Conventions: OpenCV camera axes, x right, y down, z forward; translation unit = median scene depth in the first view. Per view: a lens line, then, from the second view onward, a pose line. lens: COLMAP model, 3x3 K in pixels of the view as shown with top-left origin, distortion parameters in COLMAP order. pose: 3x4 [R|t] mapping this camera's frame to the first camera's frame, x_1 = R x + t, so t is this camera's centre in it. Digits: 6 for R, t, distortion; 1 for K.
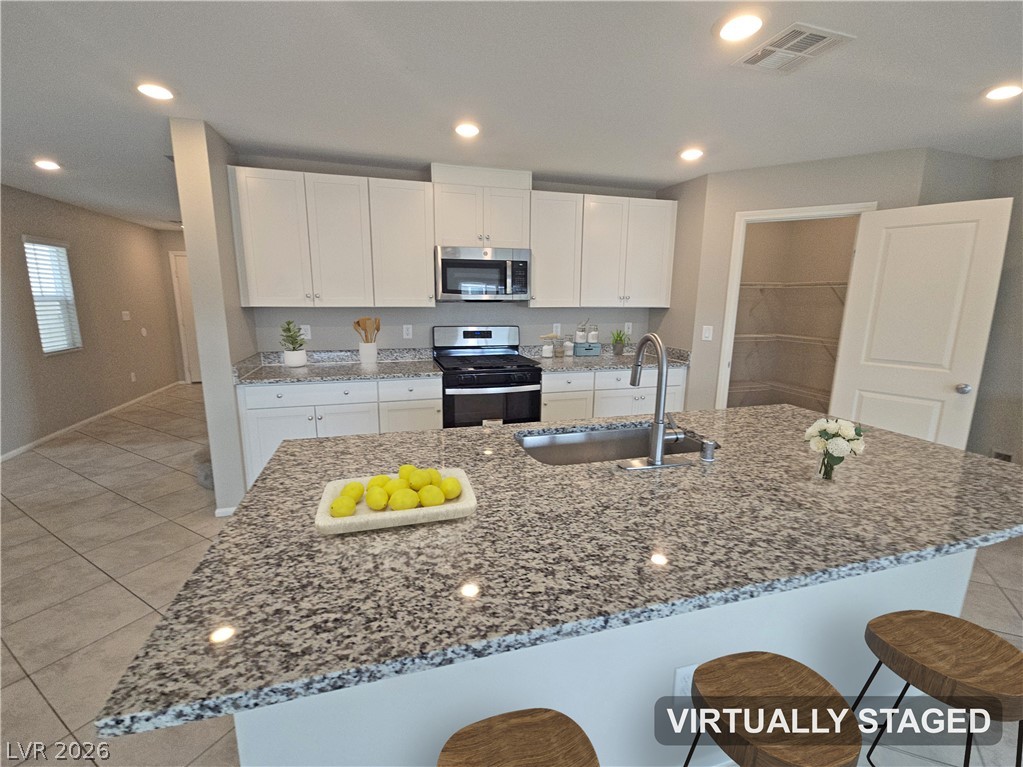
lens RADIAL K [[421.9, 0, 493.8], [0, 421.9, 370.2], [0, 0, 1]] dist [0.006846, -0.005290]
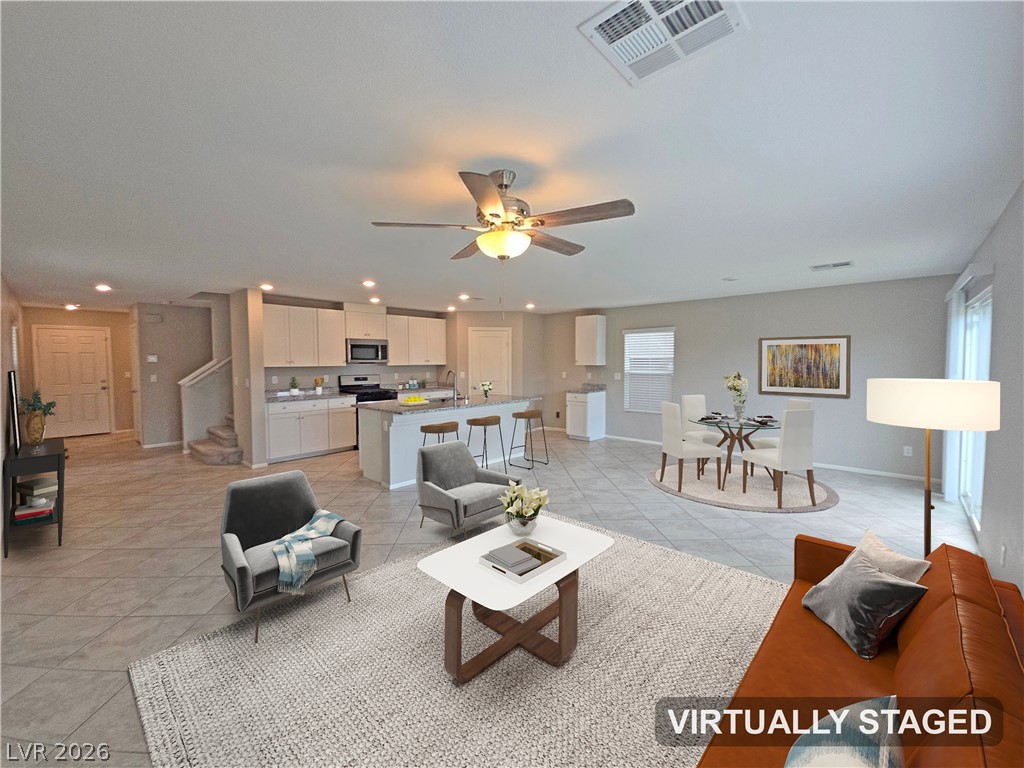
lens RADIAL K [[422.3, 0, 507.6], [0, 422.3, 379.2], [0, 0, 1]] dist [0.006846, -0.005290]
pose [[0.840347, -0.036325, 0.540830, -0.889871], [0.109273, 0.988620, -0.103388, 0.330946], [-0.530920, 0.145980, 0.834753, -1.757606]]
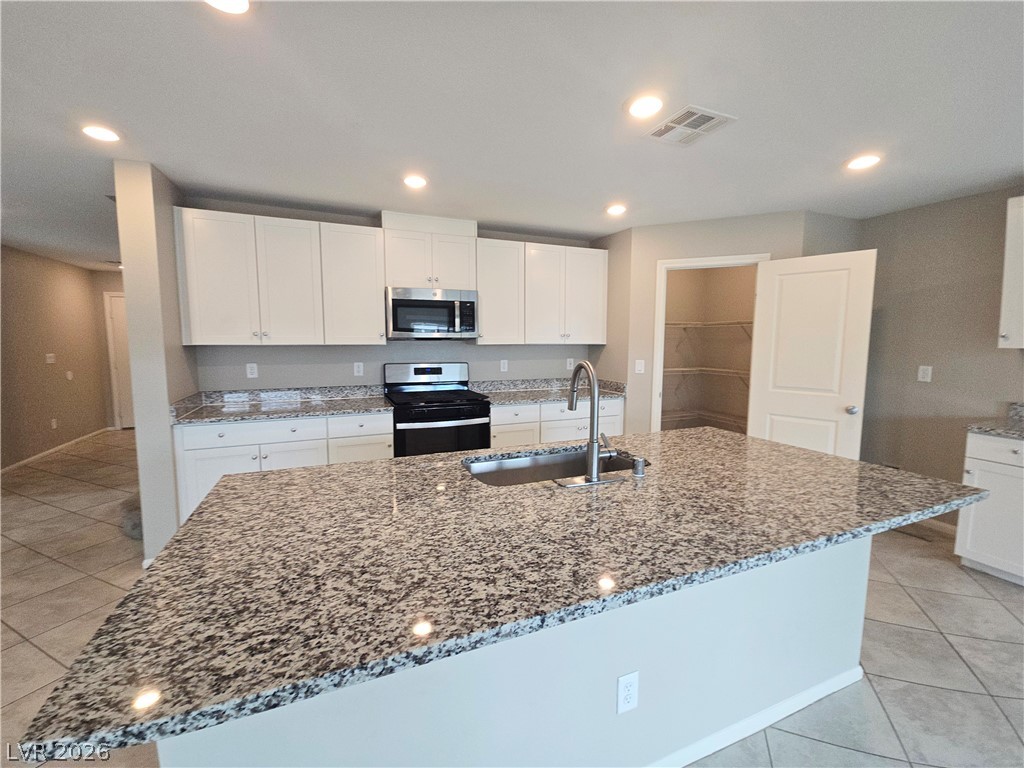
lens RADIAL K [[422.3, 0, 504.7], [0, 422.3, 382.6], [0, 0, 1]] dist [0.006846, -0.005290]
pose [[0.993135, -0.016455, 0.115808, 0.042043], [0.027345, 0.995283, -0.093083, 0.070162], [-0.113730, 0.095611, 0.988900, -0.067919]]
